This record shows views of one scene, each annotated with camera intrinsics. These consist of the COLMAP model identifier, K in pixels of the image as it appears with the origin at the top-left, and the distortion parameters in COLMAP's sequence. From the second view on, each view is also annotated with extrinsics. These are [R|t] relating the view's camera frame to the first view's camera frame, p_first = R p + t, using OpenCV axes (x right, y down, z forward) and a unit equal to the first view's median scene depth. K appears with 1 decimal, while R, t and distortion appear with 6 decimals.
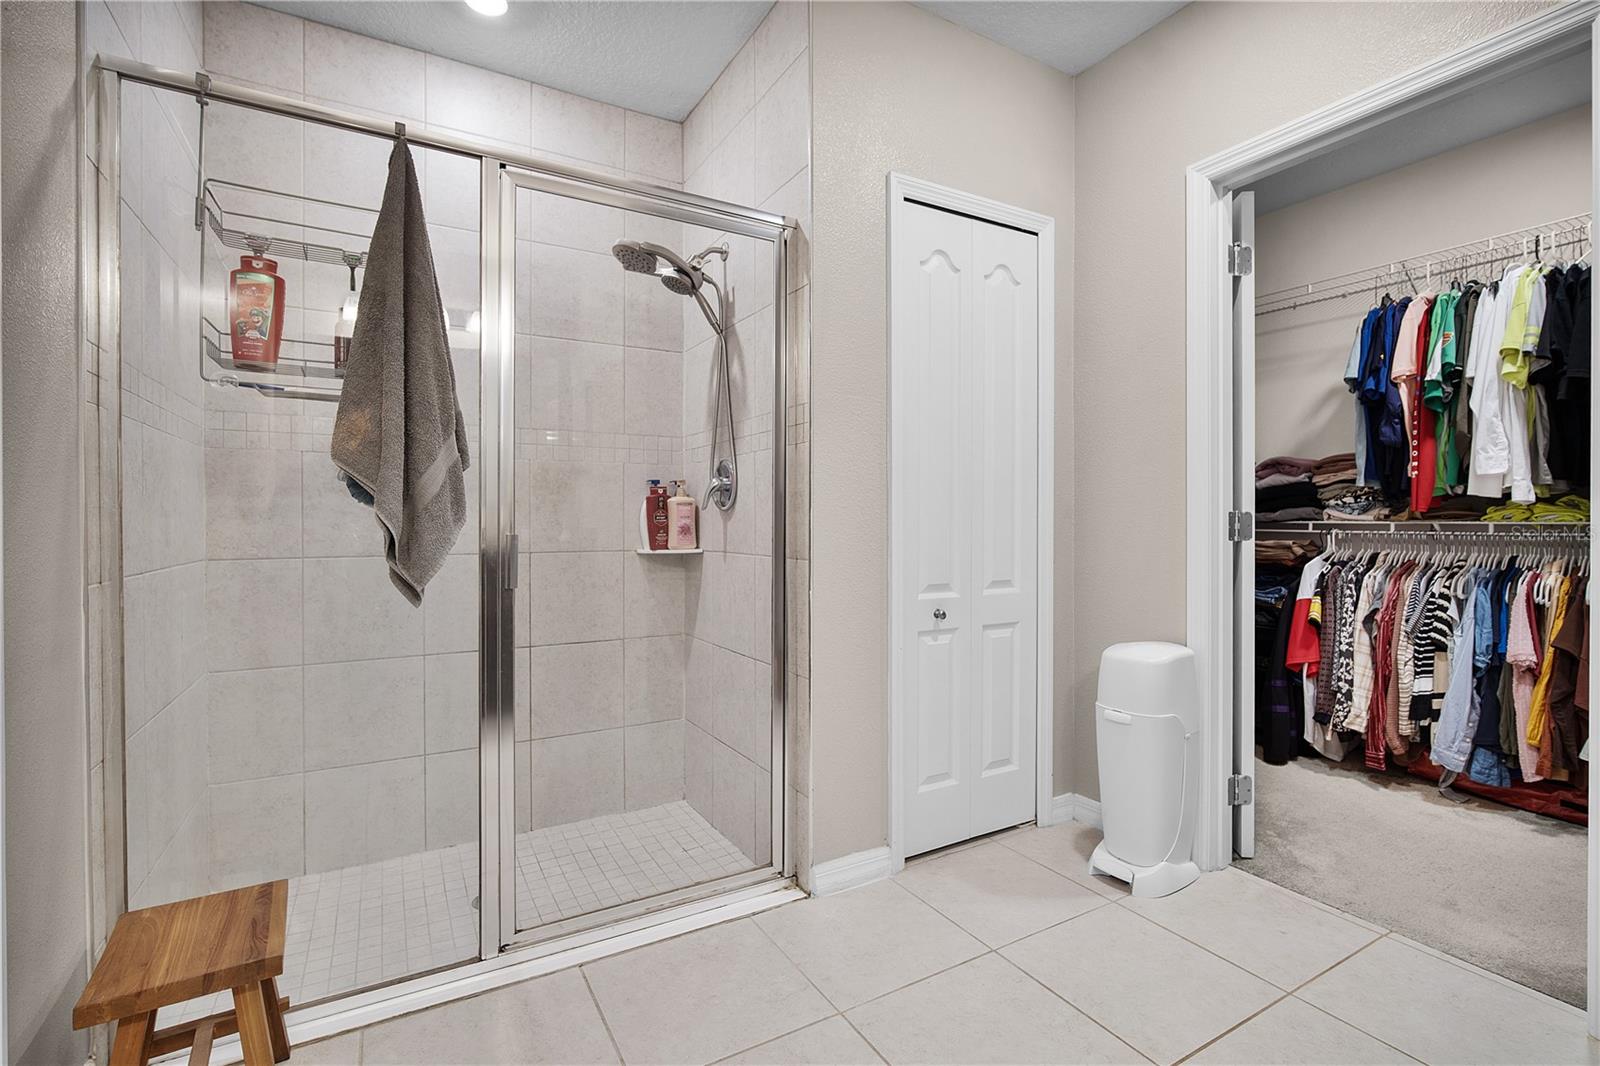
lens RADIAL K [[727.0, 0, 802.2], [0, 727.0, 528.4], [0, 0, 1]] dist [-0.002748, -0.000567]
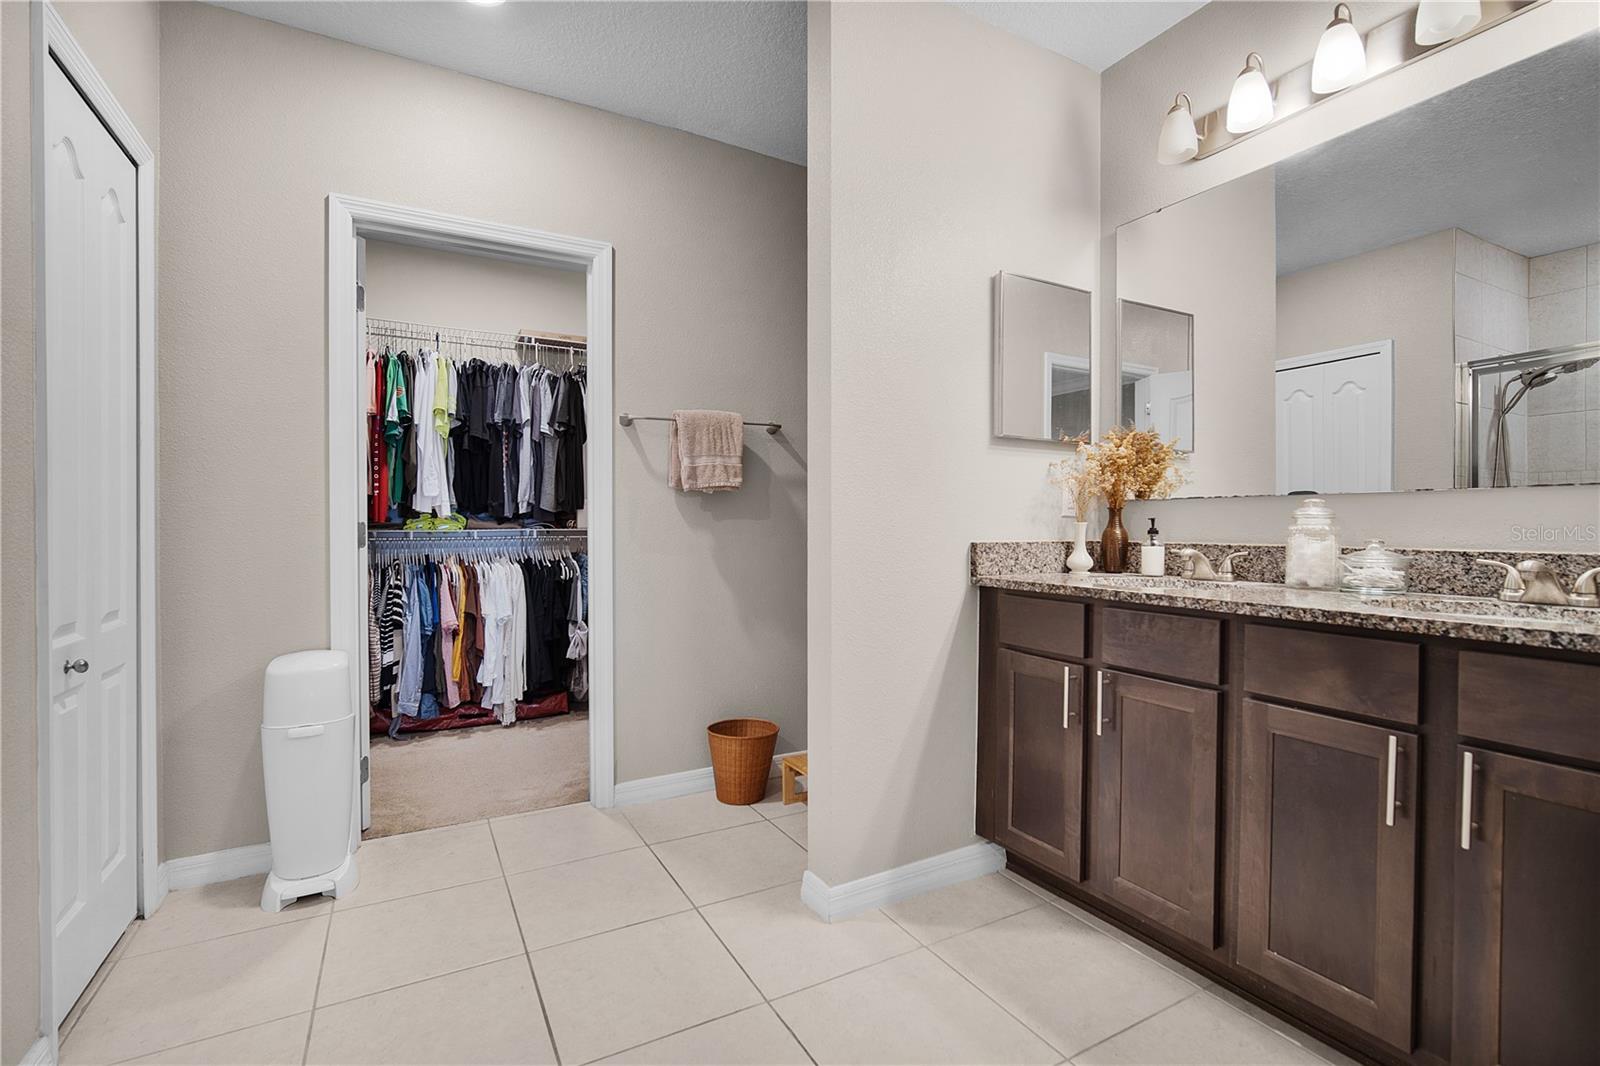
lens RADIAL K [[719.5, 0, 797.8], [0, 719.5, 537.8], [0, 0, 1]] dist [-0.003689, -0.000317]
pose [[0.026476, -0.015057, 0.999536, -0.410178], [0.013381, 0.999802, 0.014706, -0.005062], [-0.999560, 0.012986, 0.026673, 0.250063]]
